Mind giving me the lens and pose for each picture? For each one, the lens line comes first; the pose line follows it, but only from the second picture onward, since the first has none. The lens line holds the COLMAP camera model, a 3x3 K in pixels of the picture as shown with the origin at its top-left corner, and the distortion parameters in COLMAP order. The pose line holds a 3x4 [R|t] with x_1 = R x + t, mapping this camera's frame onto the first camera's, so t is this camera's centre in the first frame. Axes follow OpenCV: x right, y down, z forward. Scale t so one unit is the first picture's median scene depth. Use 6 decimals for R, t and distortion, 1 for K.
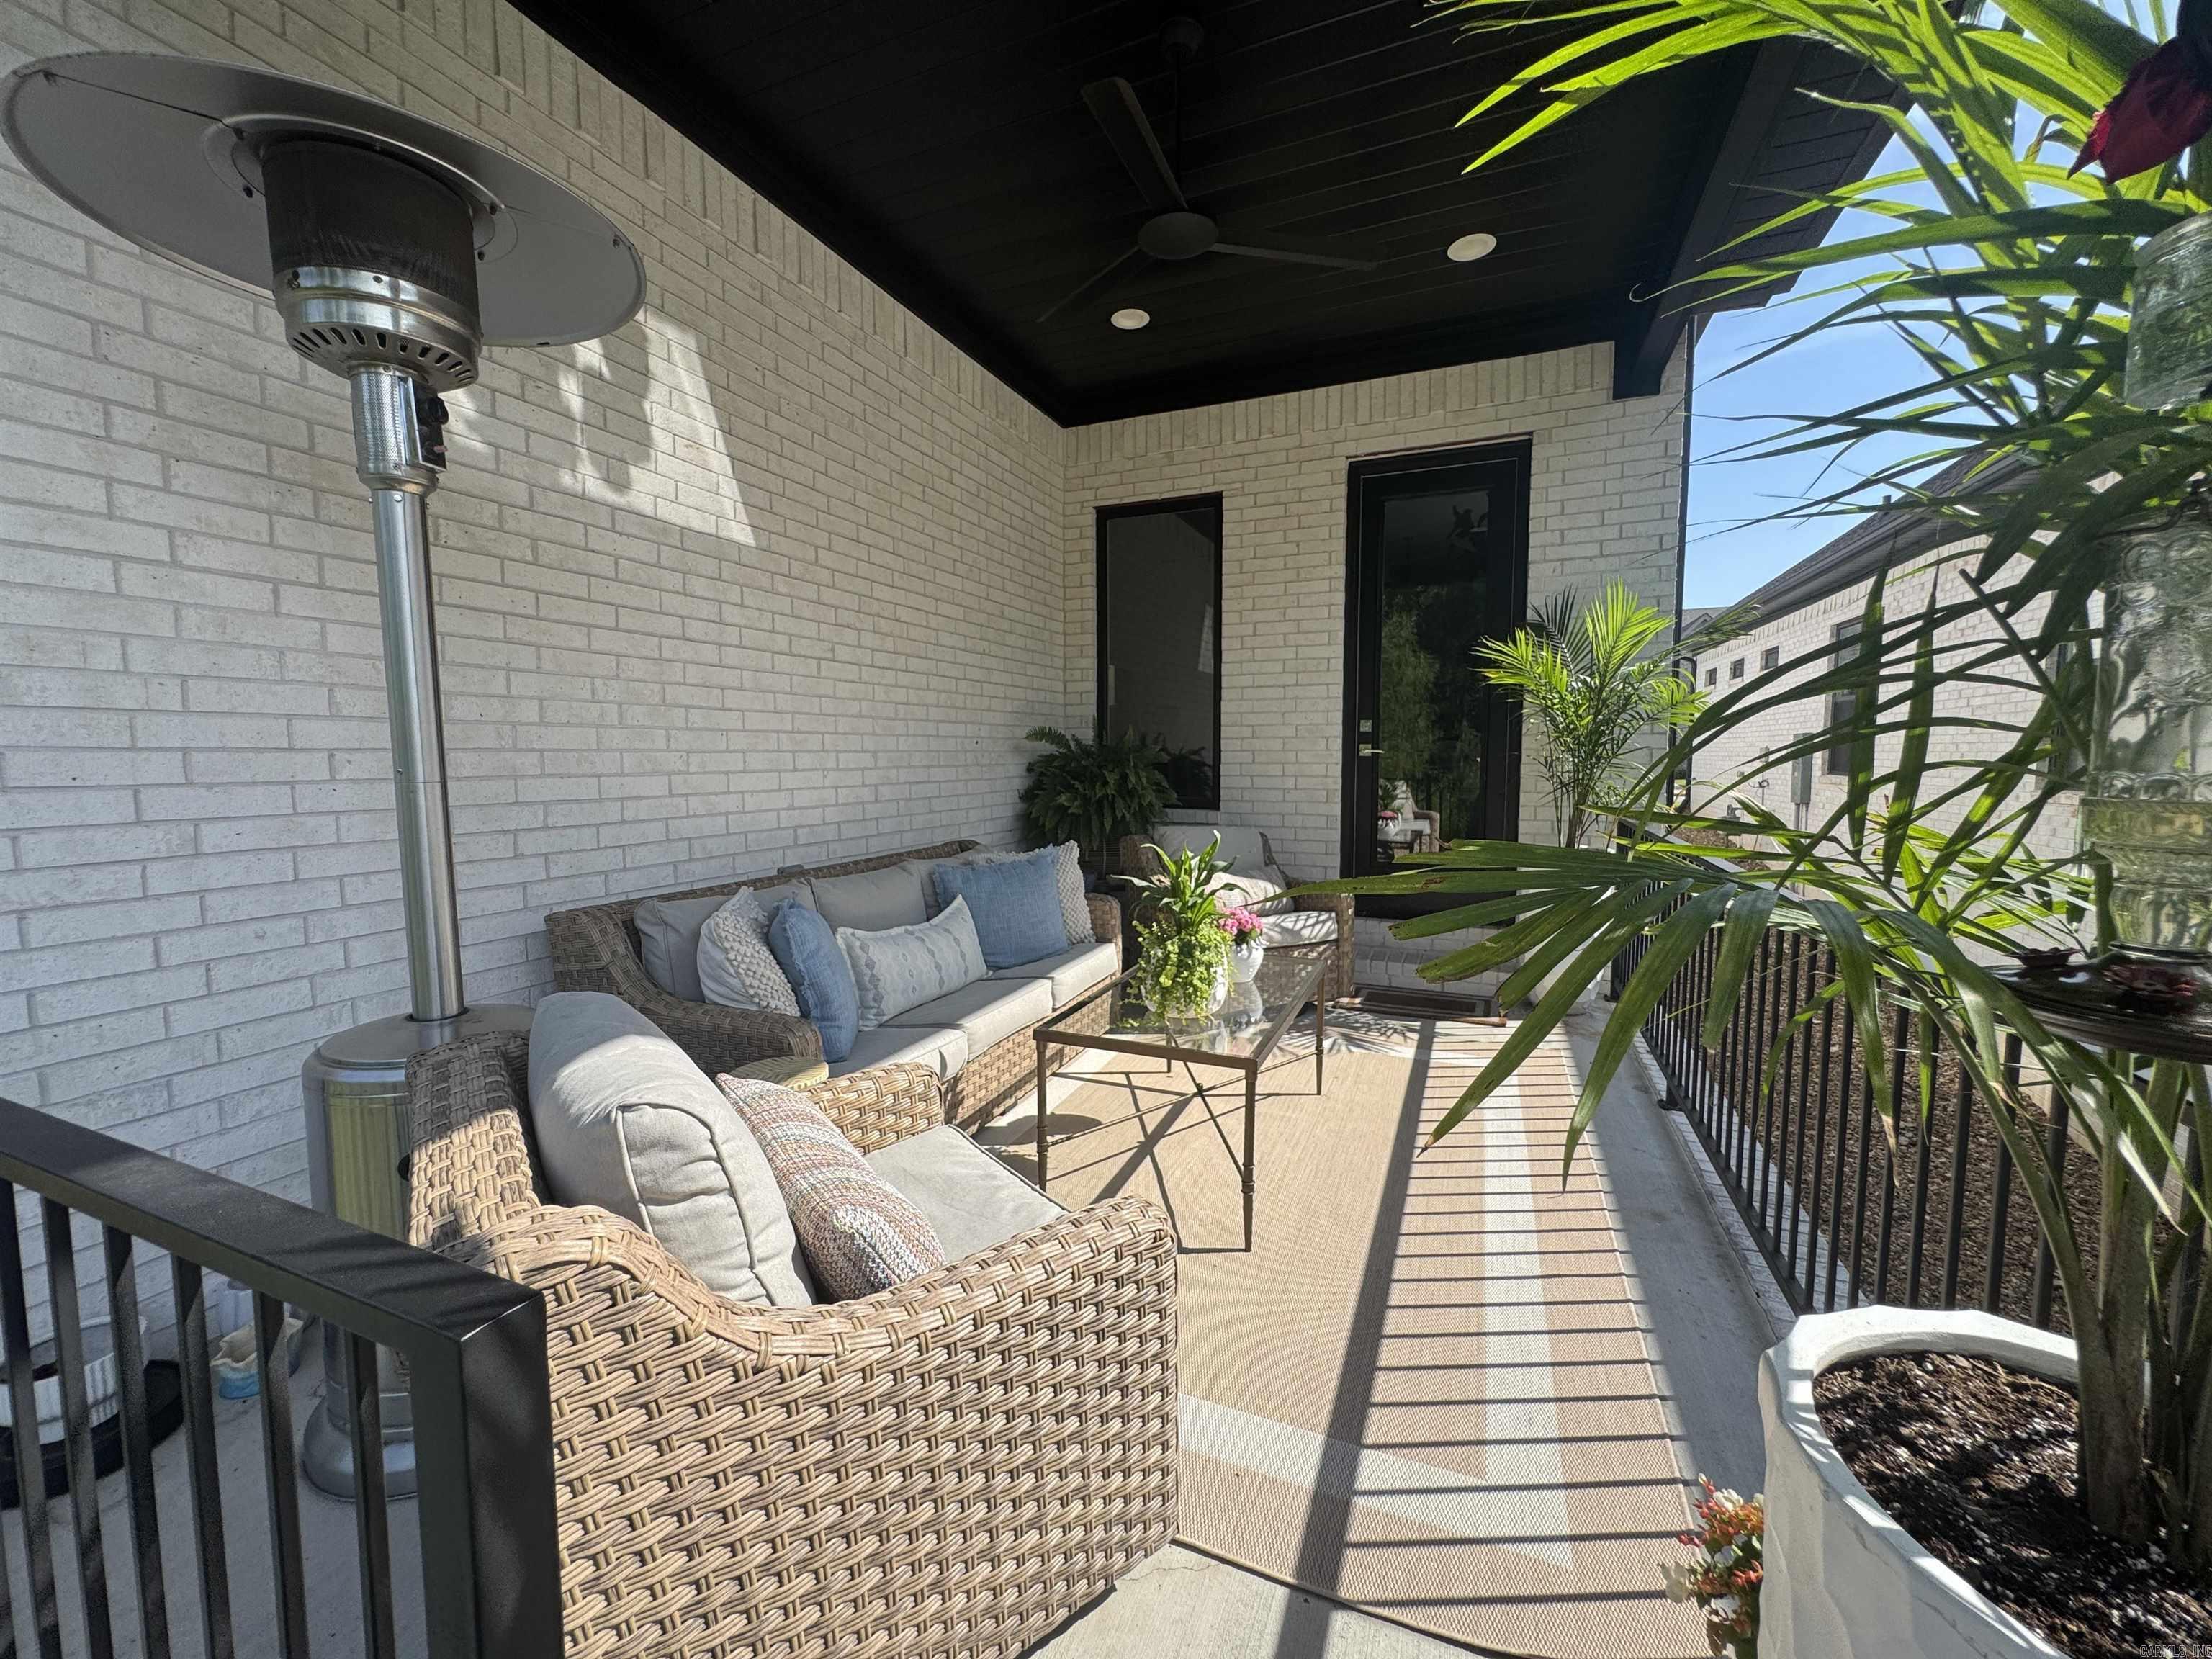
lens RADIAL K [[883.2, 0, 1106.0], [0, 883.2, 829.5], [0, 0, 1]] dist [-0.004527, 0.000106]
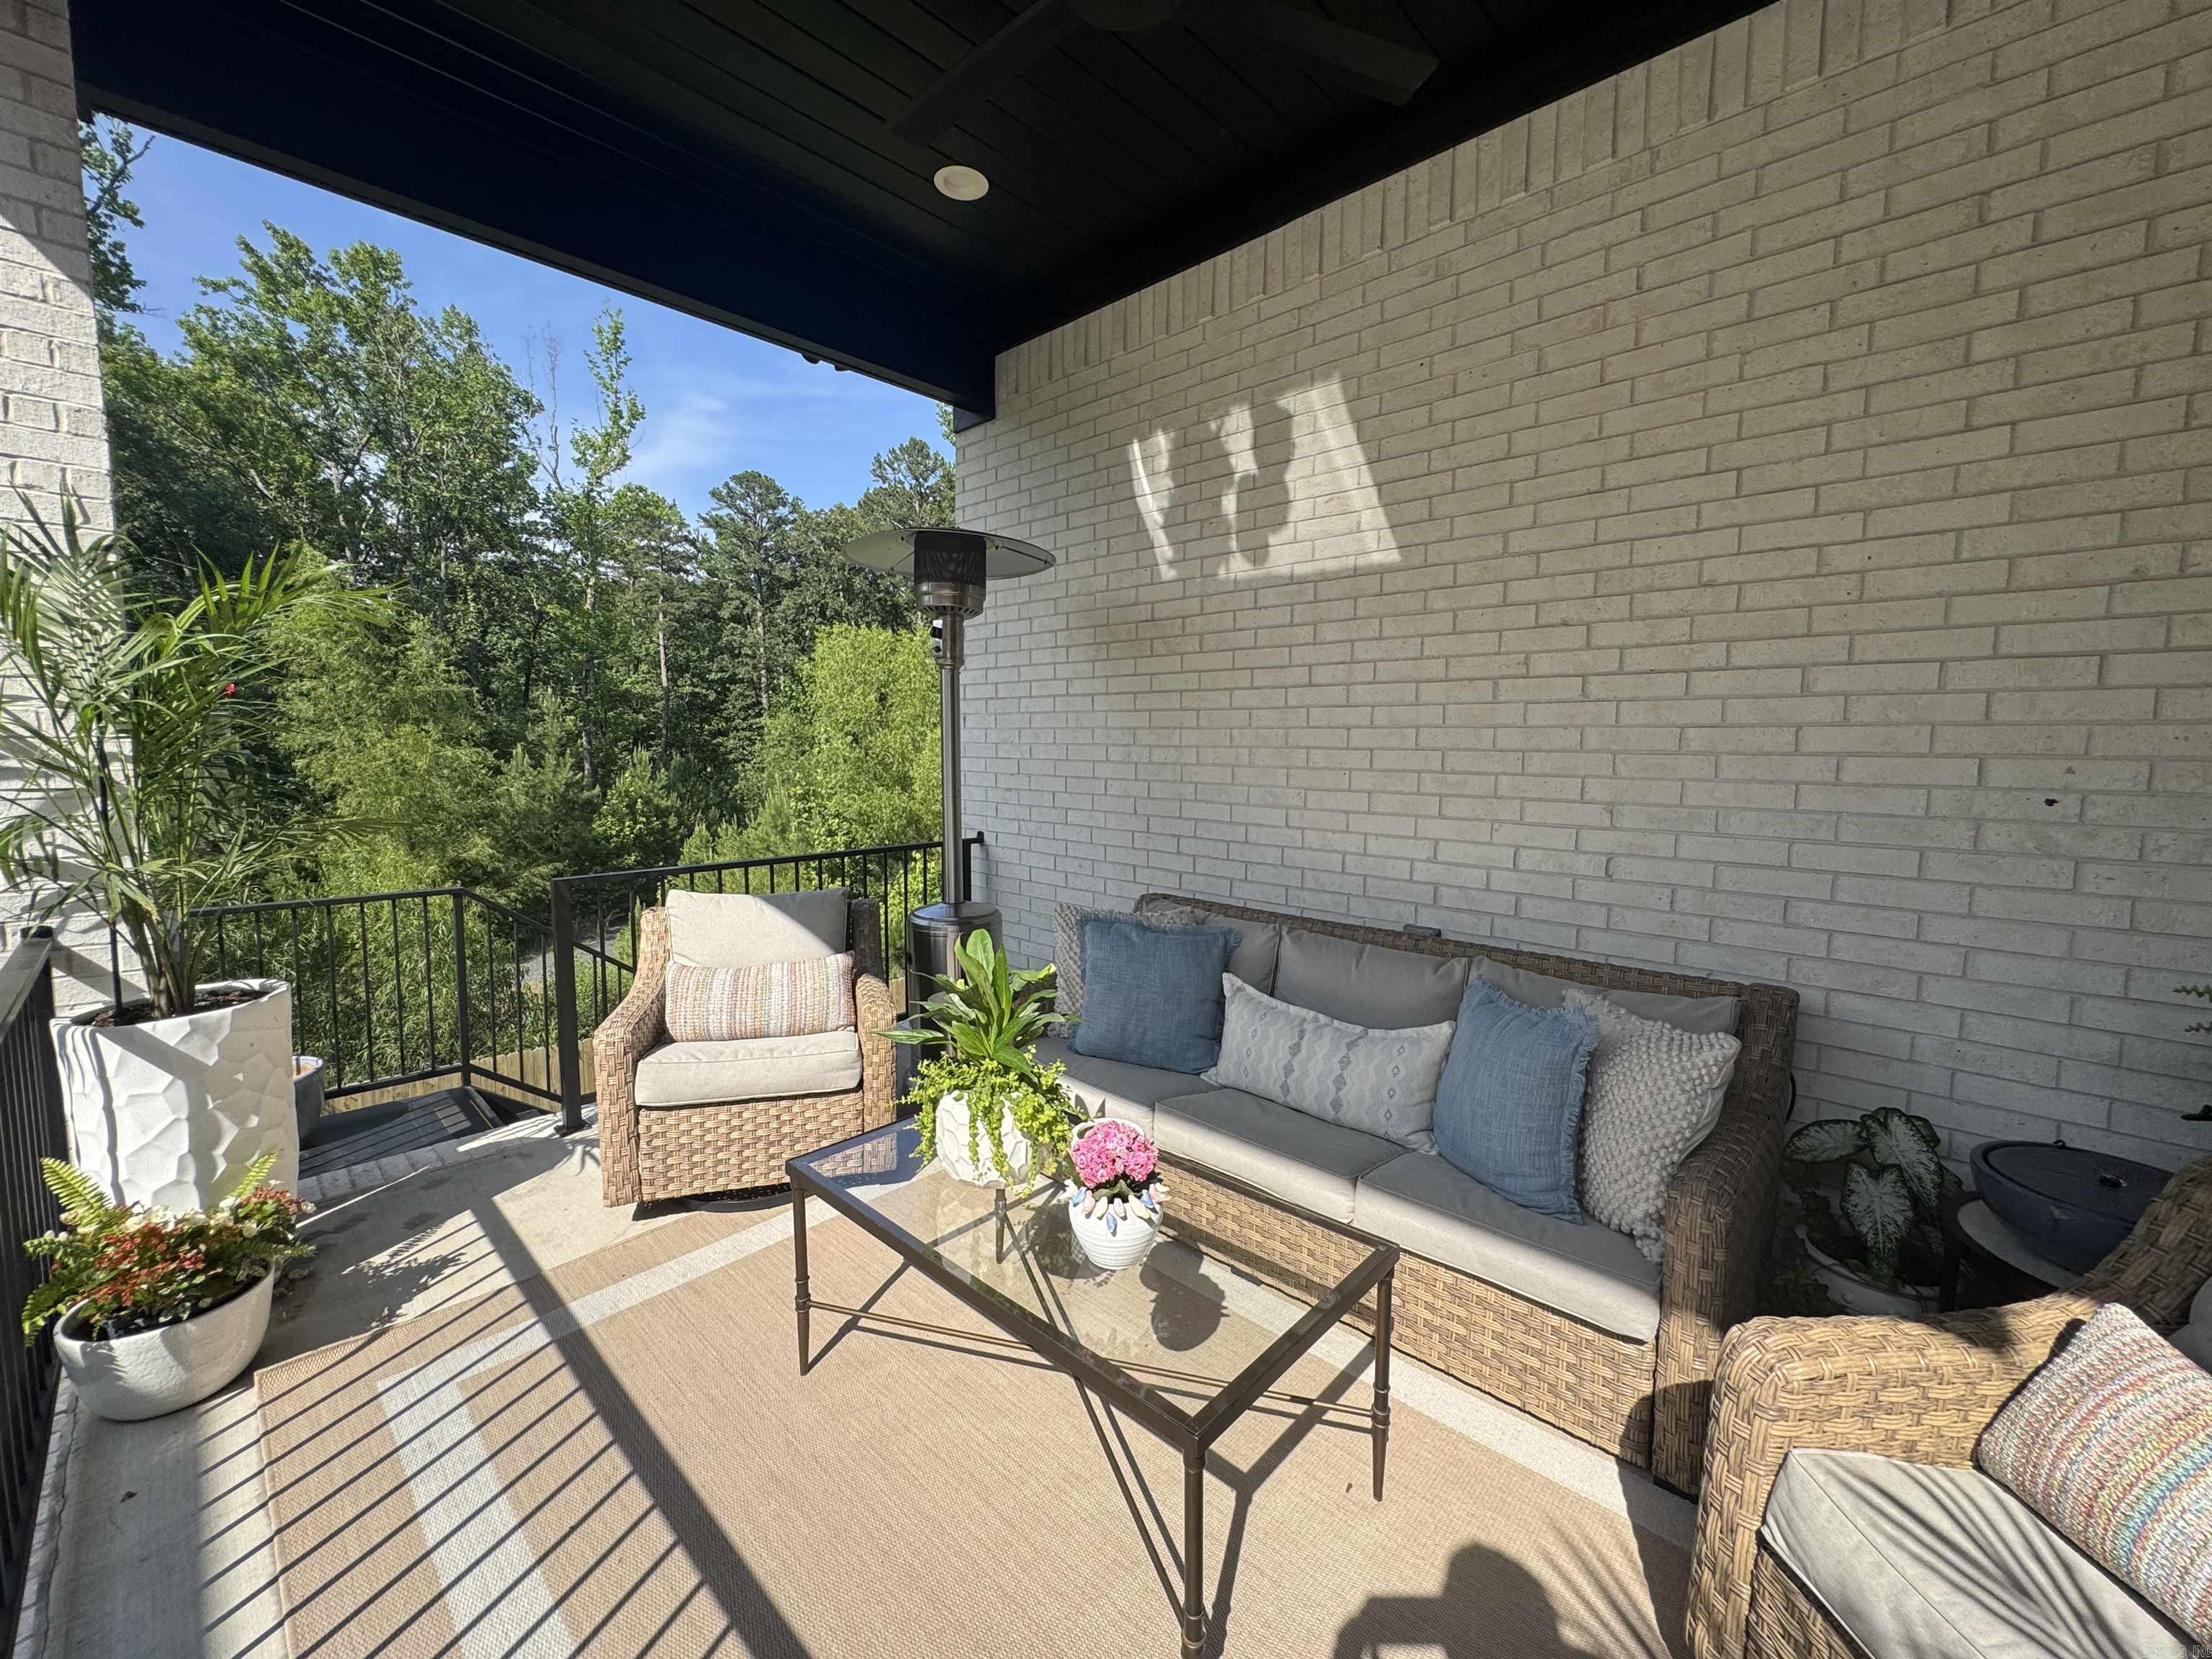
lens RADIAL K [[883.2, 0, 1106.0], [0, 883.2, 829.5], [0, 0, 1]] dist [-0.004527, 0.000106]
pose [[-0.347478, 0.086827, -0.933660, 0.607116], [-0.091382, 0.987828, 0.125874, -0.148261], [0.933225, 0.129058, -0.335314, 1.102786]]
